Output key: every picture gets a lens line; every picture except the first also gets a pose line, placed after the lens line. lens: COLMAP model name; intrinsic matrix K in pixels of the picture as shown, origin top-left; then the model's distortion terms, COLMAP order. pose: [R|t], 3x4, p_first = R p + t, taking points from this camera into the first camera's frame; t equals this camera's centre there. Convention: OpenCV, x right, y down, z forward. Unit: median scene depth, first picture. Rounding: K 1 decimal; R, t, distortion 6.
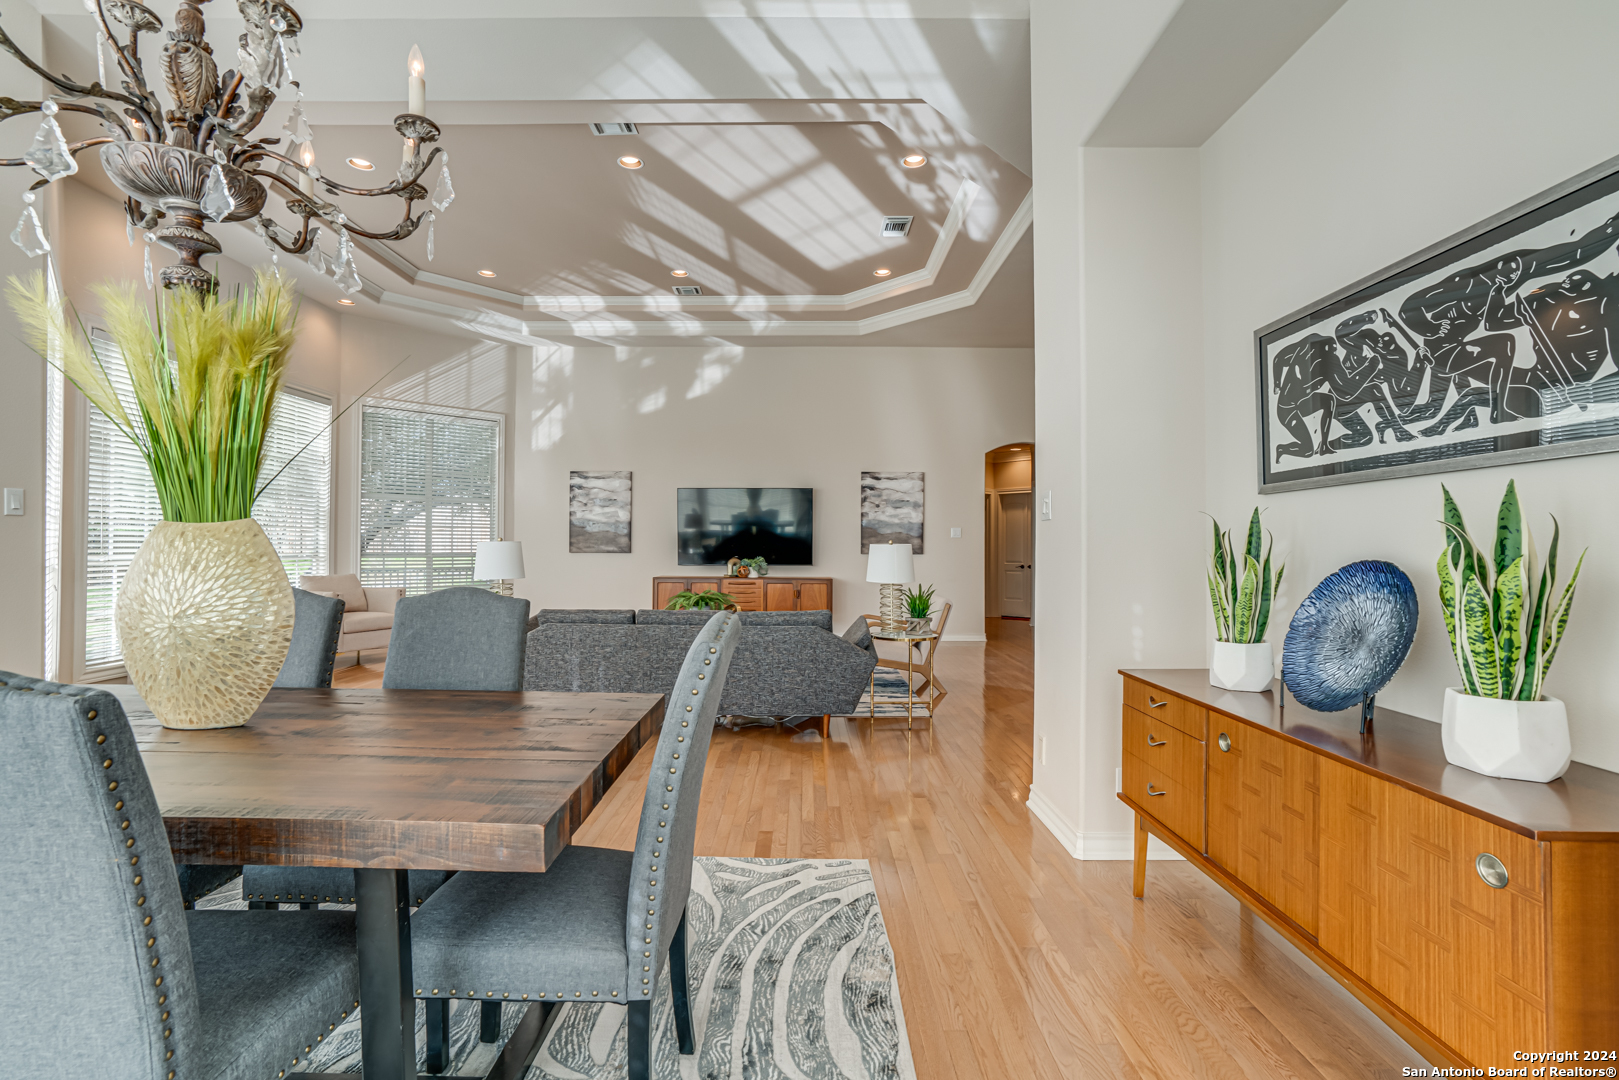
lens RADIAL K [[741.9, 0, 809.5], [0, 741.9, 540.0], [0, 0, 1]] dist [-0.060846, 0.030840]
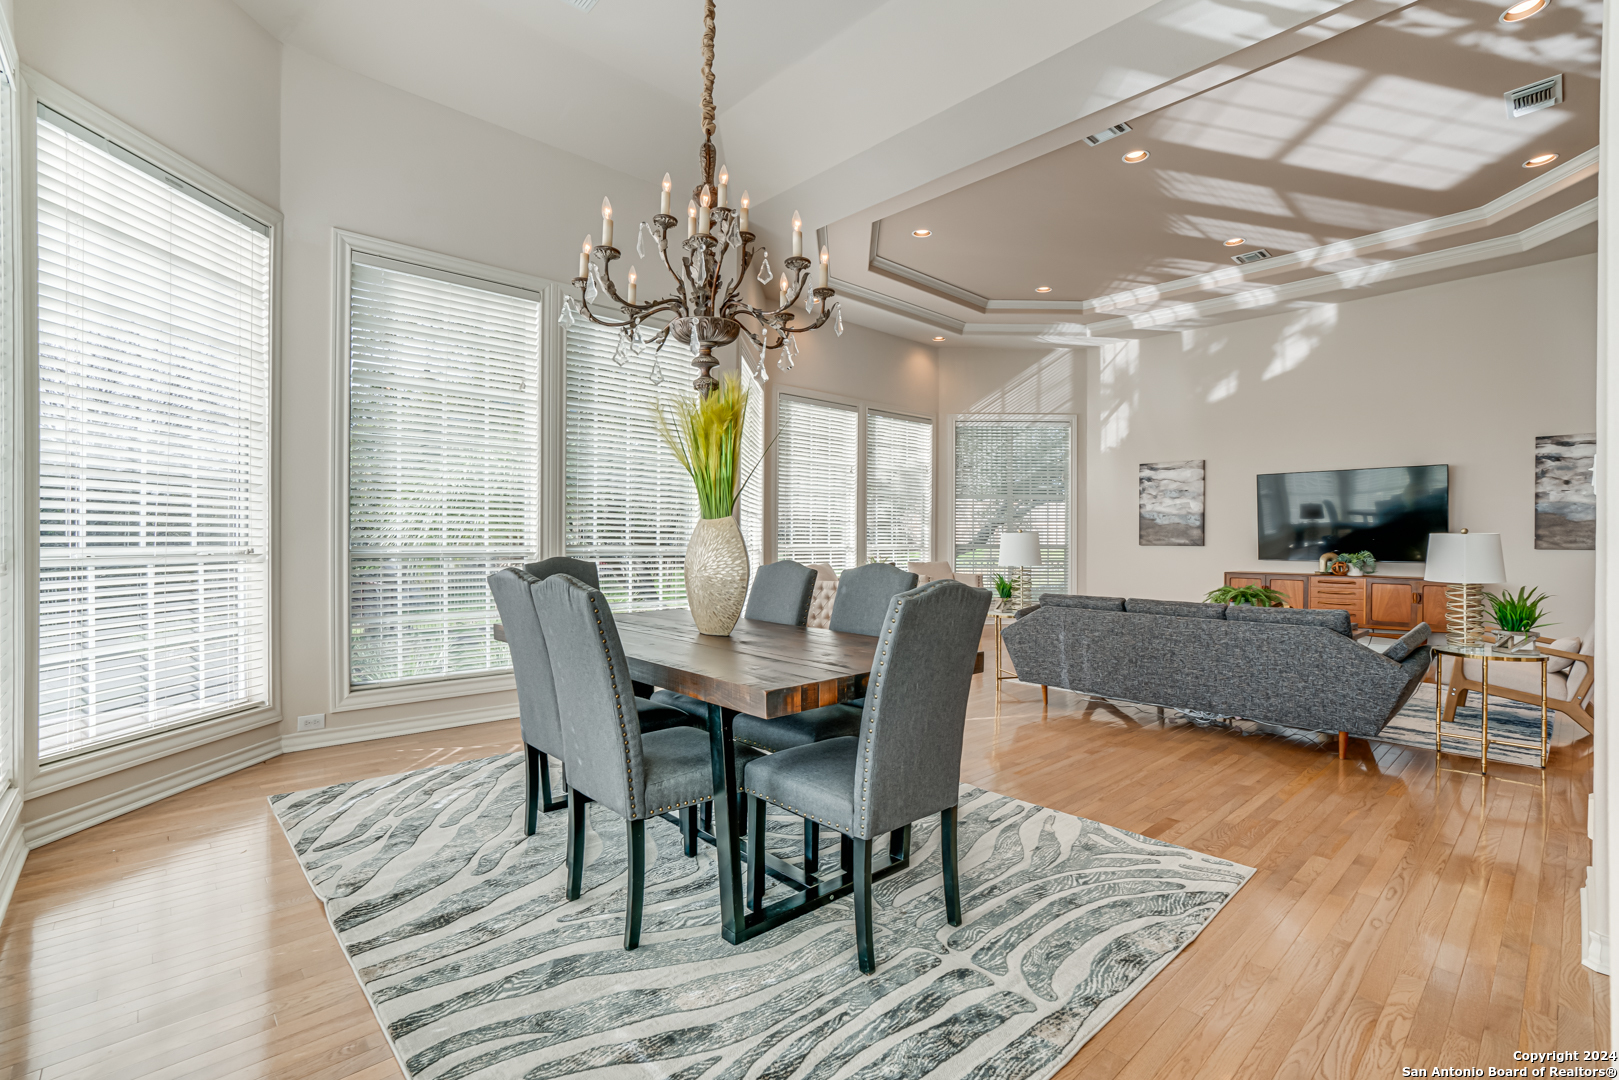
lens RADIAL K [[741.9, 0, 809.5], [0, 741.9, 540.0], [0, 0, 1]] dist [-0.060846, 0.030840]
pose [[0.685518, 0.000715, -0.728056, 0.119448], [0.004617, 0.999975, 0.005329, 0.003334], [0.728041, -0.007014, 0.685497, -0.013446]]
